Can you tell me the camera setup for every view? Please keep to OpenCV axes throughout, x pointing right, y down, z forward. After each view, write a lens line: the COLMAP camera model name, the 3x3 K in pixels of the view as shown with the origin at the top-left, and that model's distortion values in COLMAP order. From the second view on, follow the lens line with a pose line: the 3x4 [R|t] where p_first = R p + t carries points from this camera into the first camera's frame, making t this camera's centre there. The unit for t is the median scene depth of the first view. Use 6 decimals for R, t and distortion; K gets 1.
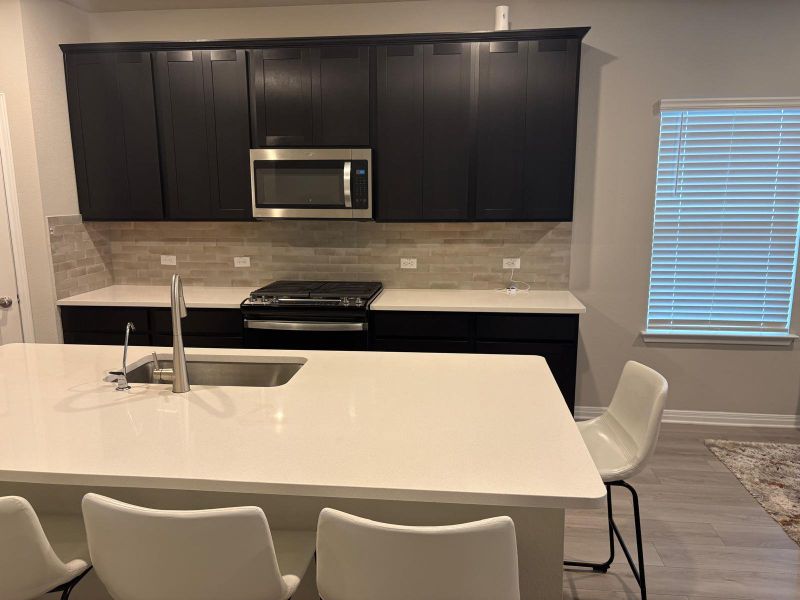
lens RADIAL K [[597.8, 0, 396.2], [0, 597.8, 301.7], [0, 0, 1]] dist [0.043830, -0.039138]
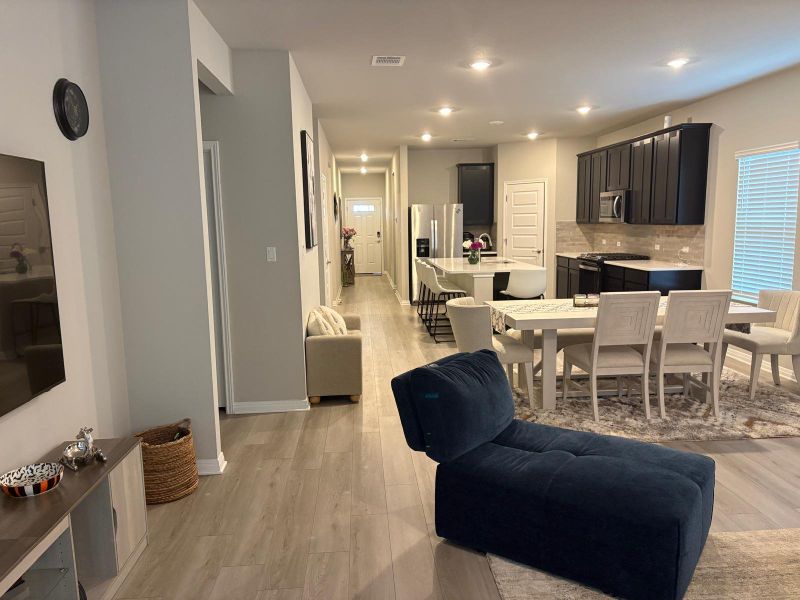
lens RADIAL K [[597.8, 0, 399.4], [0, 597.8, 305.6], [0, 0, 1]] dist [0.043830, -0.039138]
pose [[0.174304, 0.143054, -0.974245, 1.786968], [-0.152287, 0.981403, 0.116859, 0.019863], [0.972845, 0.127996, 0.192848, -0.137720]]
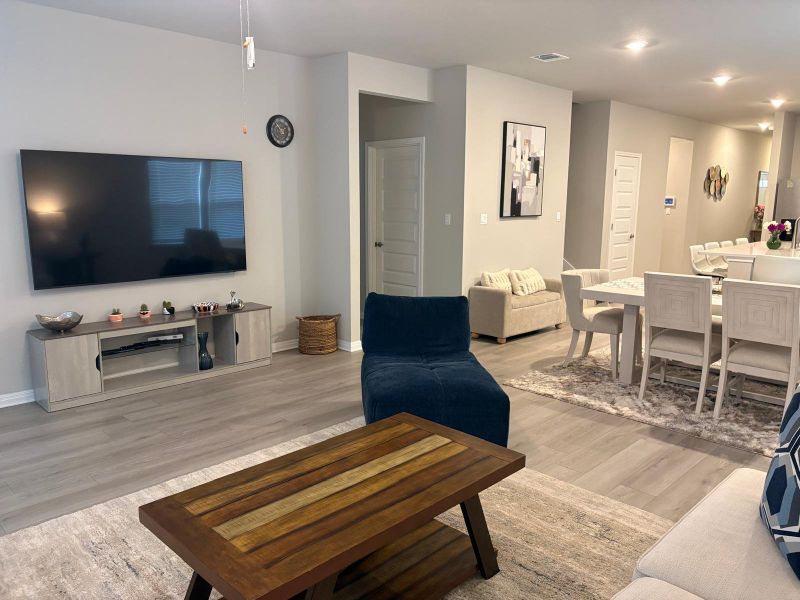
lens RADIAL K [[597.8, 0, 406.0], [0, 597.8, 301.5], [0, 0, 1]] dist [0.043830, -0.039138]
pose [[-0.613227, 0.135847, -0.778138, 1.912816], [-0.141352, 0.950327, 0.277304, -0.116249], [0.777157, 0.280042, -0.563564, 0.677488]]
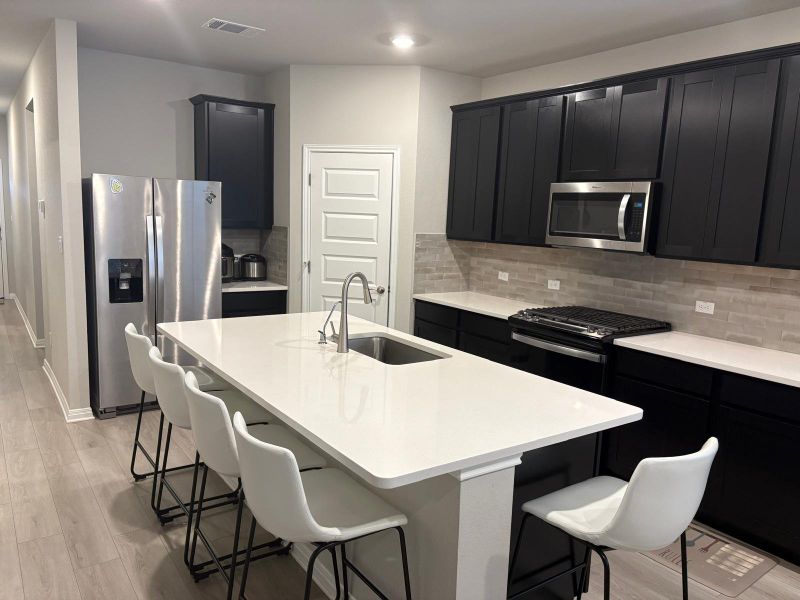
lens RADIAL K [[597.8, 0, 396.7], [0, 597.8, 310.5], [0, 0, 1]] dist [0.043830, -0.039138]
pose [[0.657688, 0.151232, -0.737954, 0.388685], [-0.176848, 0.983259, 0.043891, -0.017848], [0.732237, 0.101639, 0.673423, 0.060426]]
